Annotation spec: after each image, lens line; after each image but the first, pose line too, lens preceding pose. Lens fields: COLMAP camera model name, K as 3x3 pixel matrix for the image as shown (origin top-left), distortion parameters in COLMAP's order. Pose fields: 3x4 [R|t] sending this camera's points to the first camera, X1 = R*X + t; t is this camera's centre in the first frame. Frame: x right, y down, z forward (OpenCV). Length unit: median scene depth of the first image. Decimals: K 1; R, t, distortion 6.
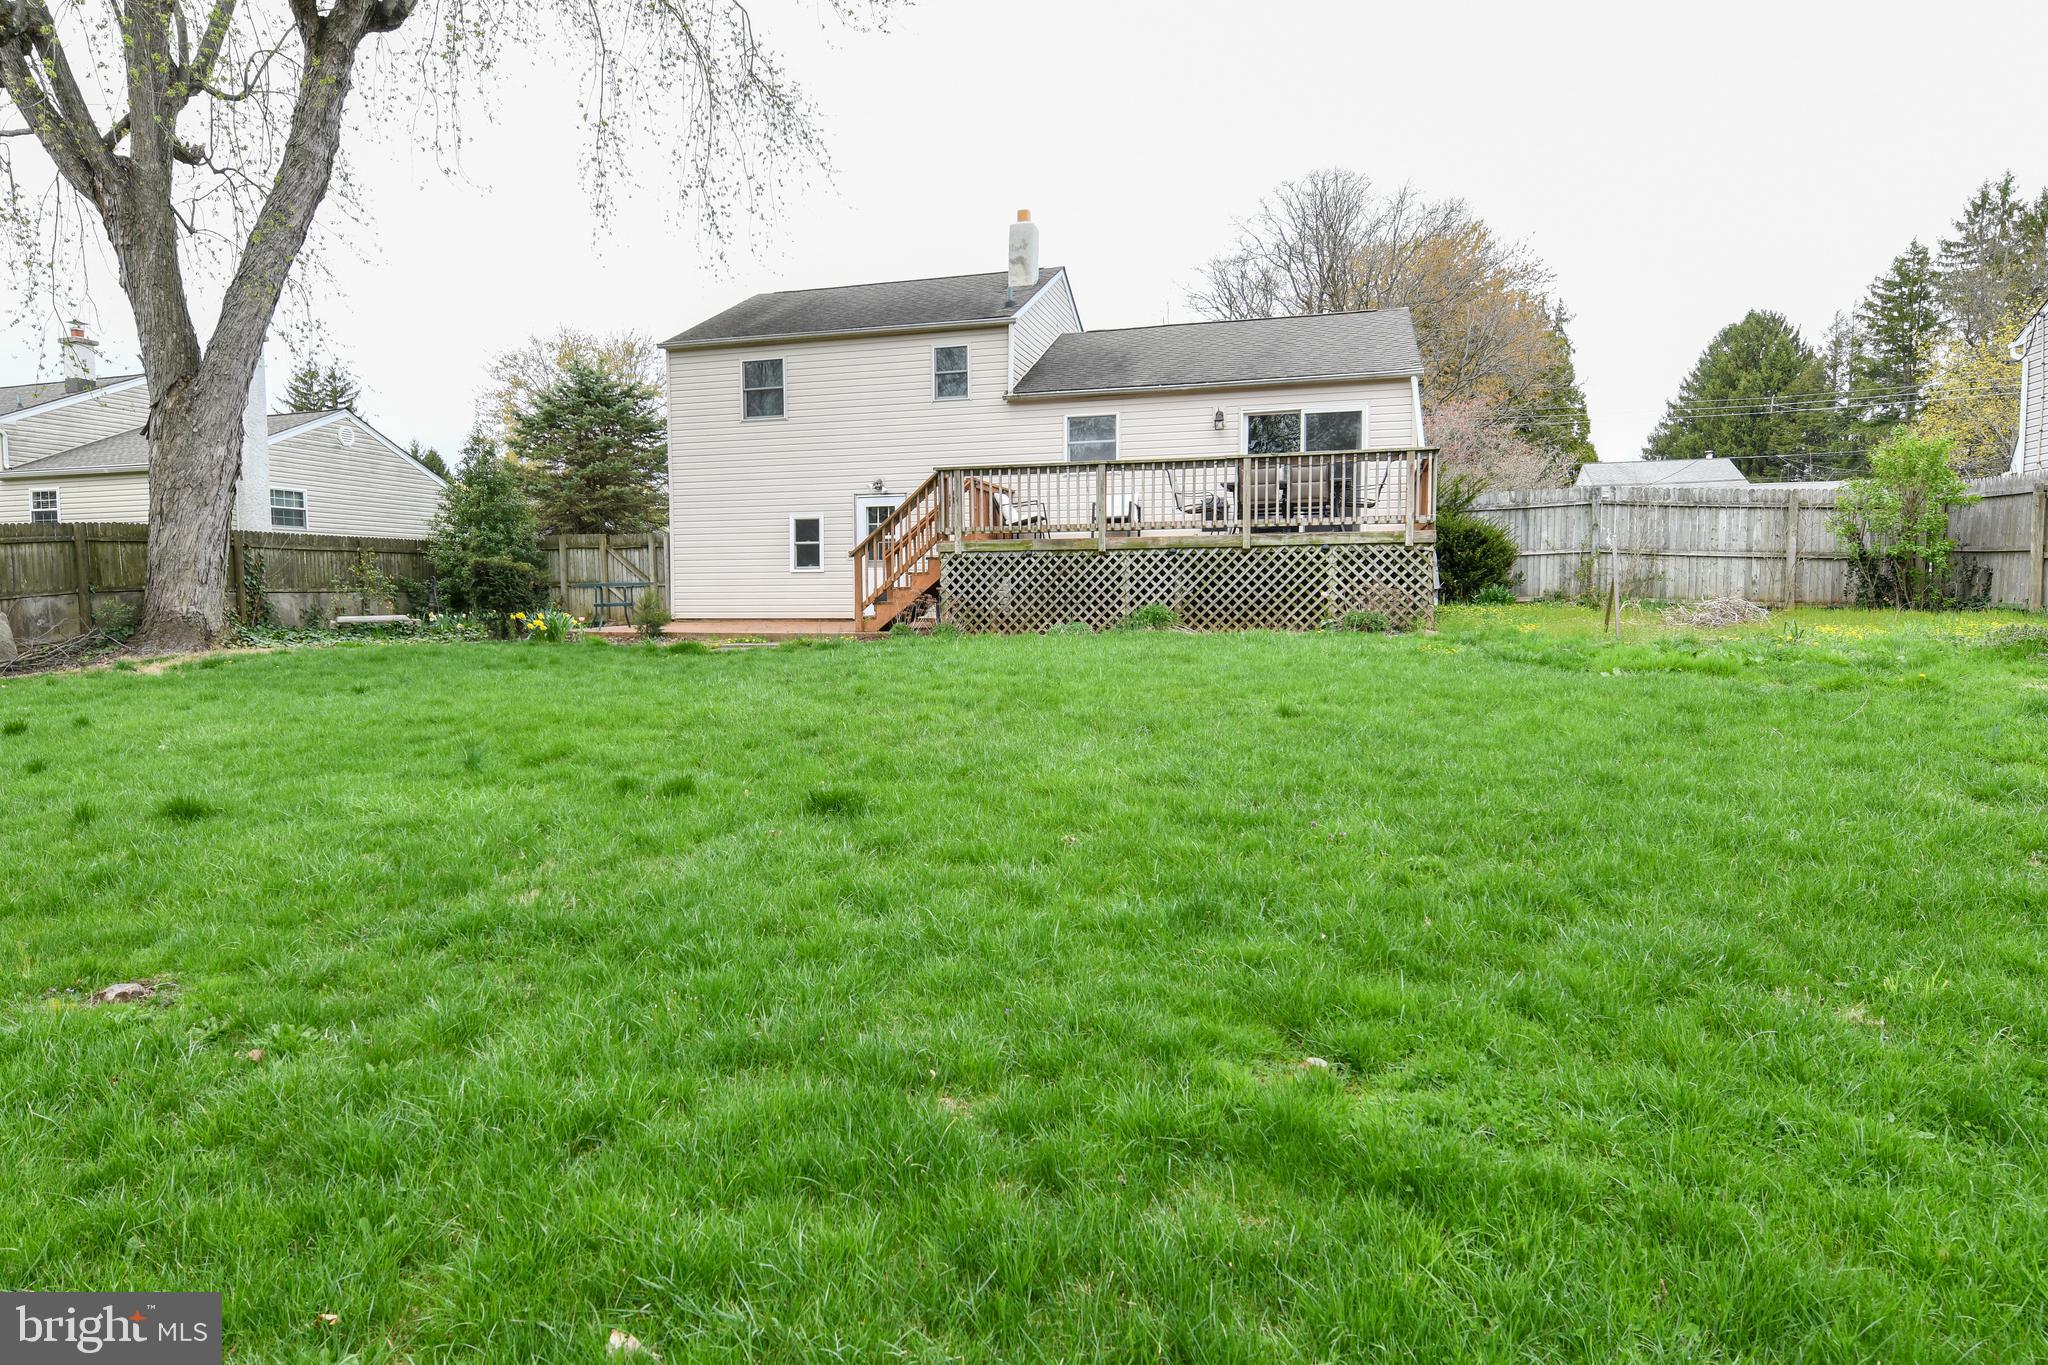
lens RADIAL K [[955.3, 0, 1026.9], [0, 955.3, 687.4], [0, 0, 1]] dist [-0.008342, -0.000812]
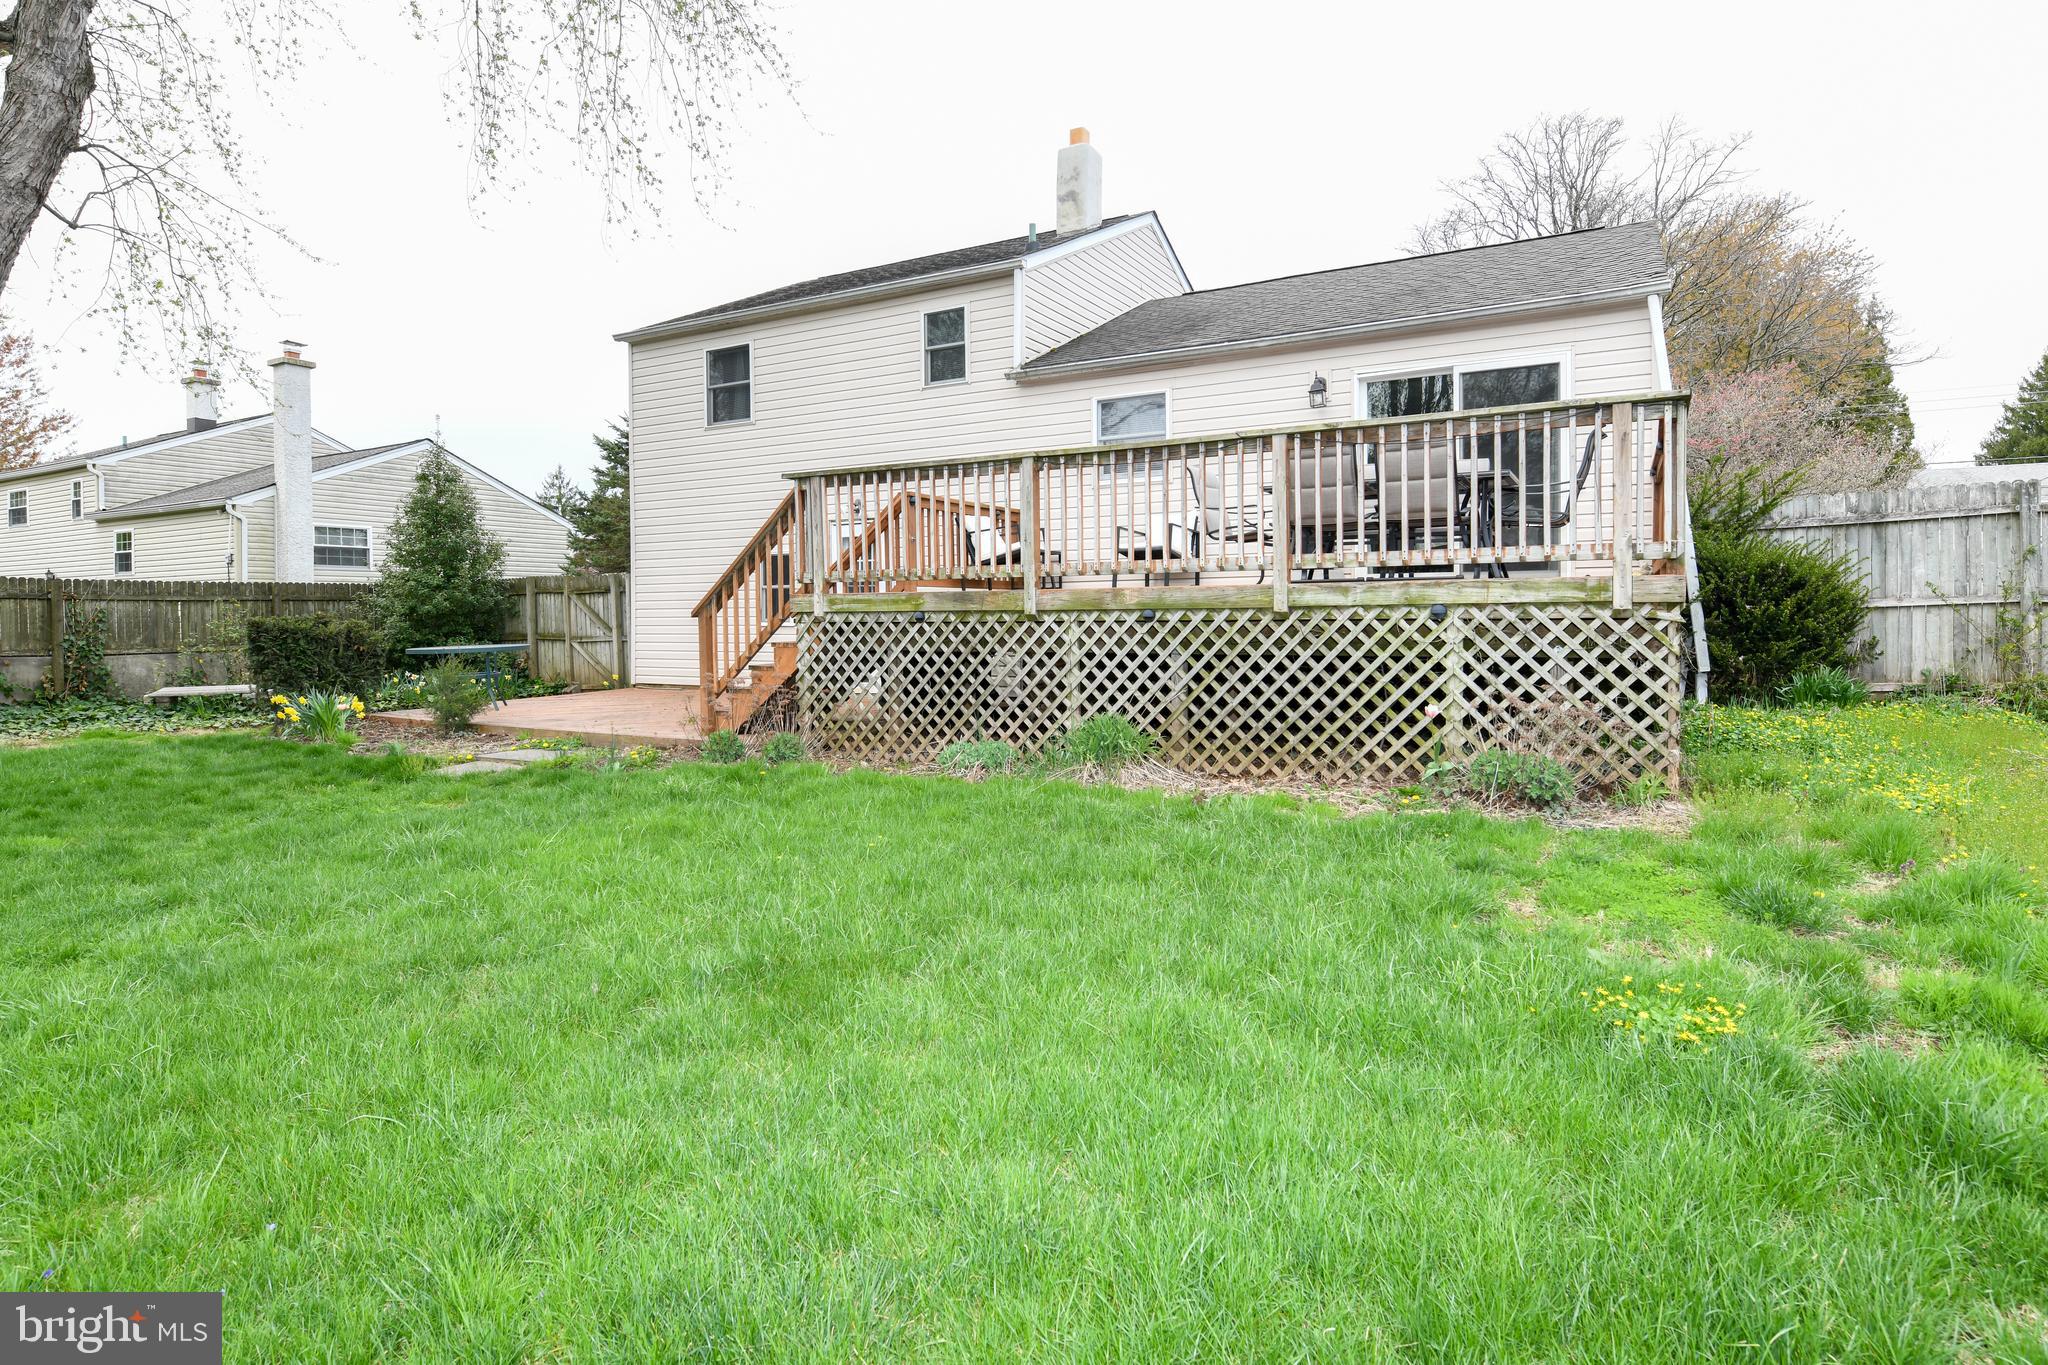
lens RADIAL K [[1060.5, 0, 1021.9], [0, 1060.5, 669.6], [0, 0, 1]] dist [-0.010951, -0.000341]
pose [[0.983076, 0.007383, -0.183047, 0.180096], [-0.018162, 0.998193, -0.057282, -0.072680], [0.182293, 0.059637, 0.981434, 0.386841]]
